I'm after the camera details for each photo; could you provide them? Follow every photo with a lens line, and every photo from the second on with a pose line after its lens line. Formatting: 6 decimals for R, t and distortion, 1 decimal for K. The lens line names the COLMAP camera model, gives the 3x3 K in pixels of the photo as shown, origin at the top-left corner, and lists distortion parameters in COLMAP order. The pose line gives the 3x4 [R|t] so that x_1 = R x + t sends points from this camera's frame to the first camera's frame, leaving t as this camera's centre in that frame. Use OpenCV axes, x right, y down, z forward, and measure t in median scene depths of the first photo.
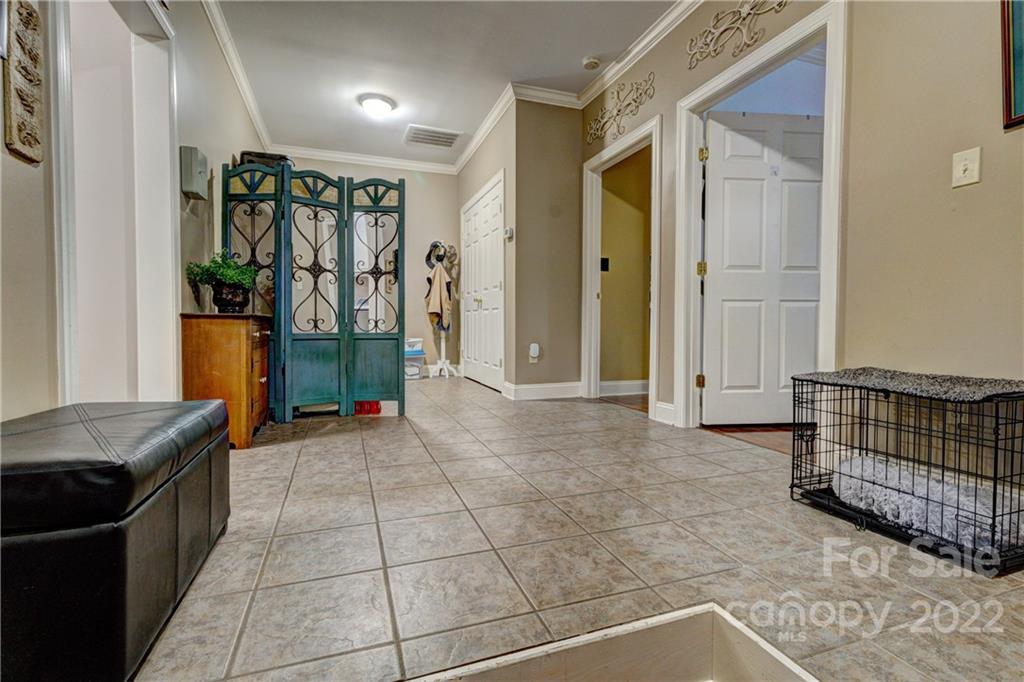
lens RADIAL K [[471.0, 0, 512.9], [0, 471.0, 338.1], [0, 0, 1]] dist [0.006923, 0.000088]
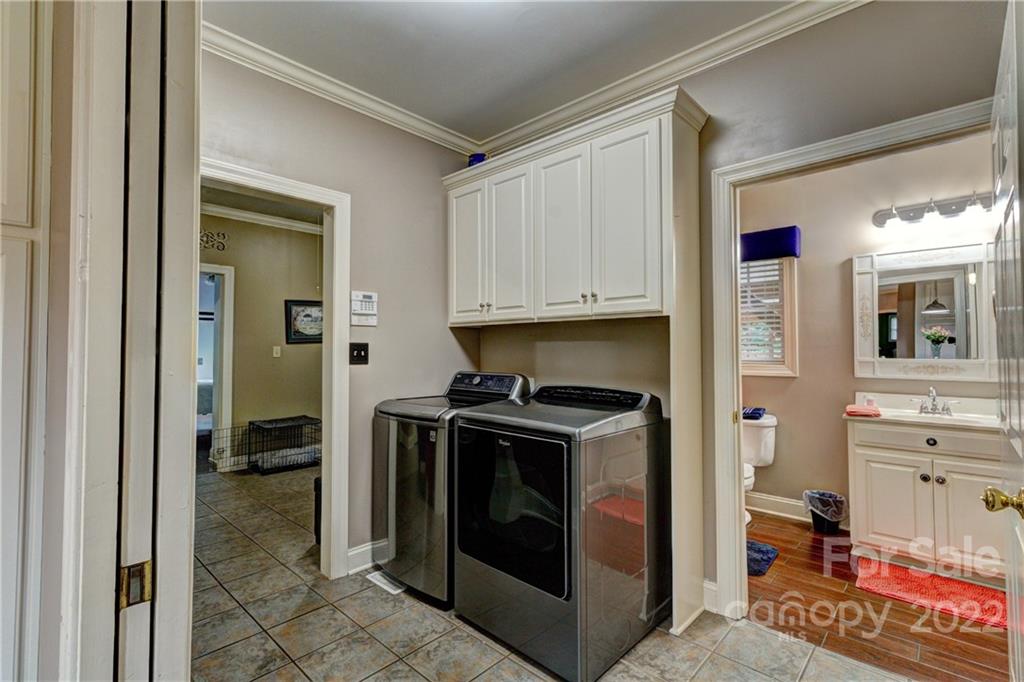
lens RADIAL K [[471.0, 0, 512.9], [0, 471.0, 338.1], [0, 0, 1]] dist [0.006923, 0.000088]
pose [[-0.453756, 0.020763, 0.890884, -2.380979], [0.025757, 0.999616, -0.010178, -0.355019], [-0.890754, 0.018329, -0.454117, 0.959401]]
